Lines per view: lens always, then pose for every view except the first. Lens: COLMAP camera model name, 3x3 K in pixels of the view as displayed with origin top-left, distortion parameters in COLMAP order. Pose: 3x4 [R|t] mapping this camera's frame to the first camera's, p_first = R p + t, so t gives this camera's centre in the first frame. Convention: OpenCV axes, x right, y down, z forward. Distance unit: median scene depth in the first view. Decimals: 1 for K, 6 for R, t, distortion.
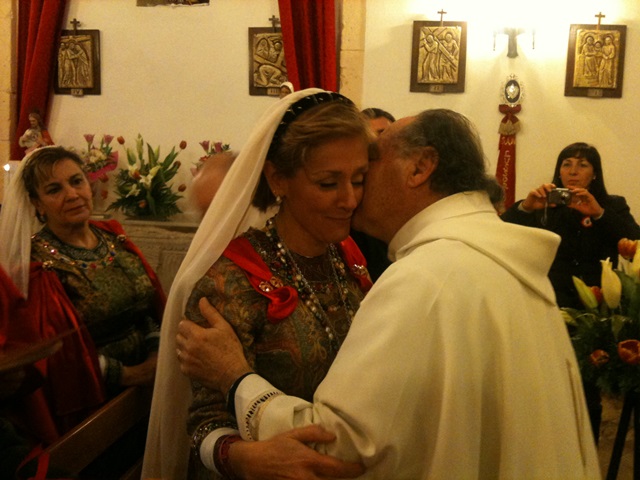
lens RADIAL K [[687.6, 0, 321.1], [0, 687.6, 224.2], [0, 0, 1]] dist [0.125636, -0.415222]
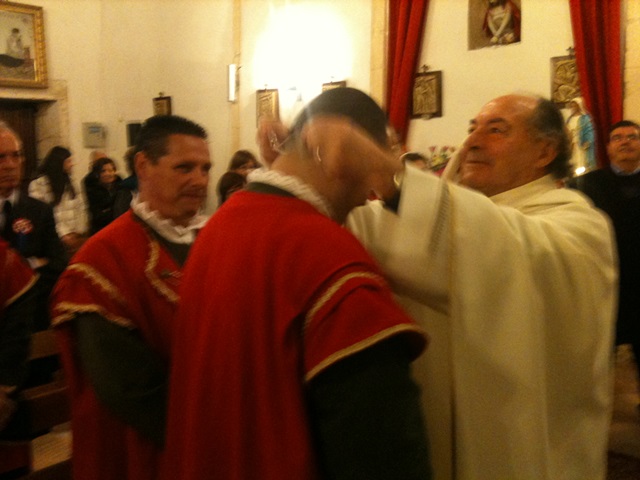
lens RADIAL K [[668.2, 0, 320.0], [0, 668.2, 240.0], [0, 0, 1]] dist [0.099460, -0.268221]
pose [[0.870079, 0.020634, -0.492481, 0.157521], [-0.010211, 0.999664, 0.023844, 0.035288], [0.492807, -0.015717, 0.869997, -0.340101]]
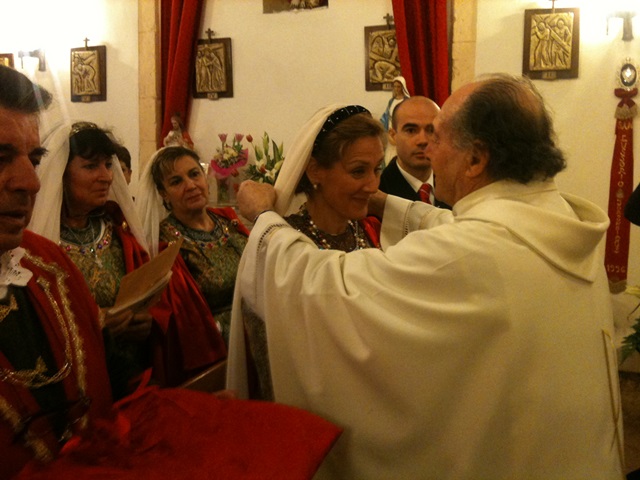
lens RADIAL K [[687.6, 0, 321.1], [0, 687.6, 224.2], [0, 0, 1]] dist [0.125636, -0.415222]
pose [[0.979099, -0.008492, -0.203207, 0.044959], [0.010644, 0.999898, 0.009499, 0.006597], [0.203106, -0.011463, 0.979090, -0.053287]]
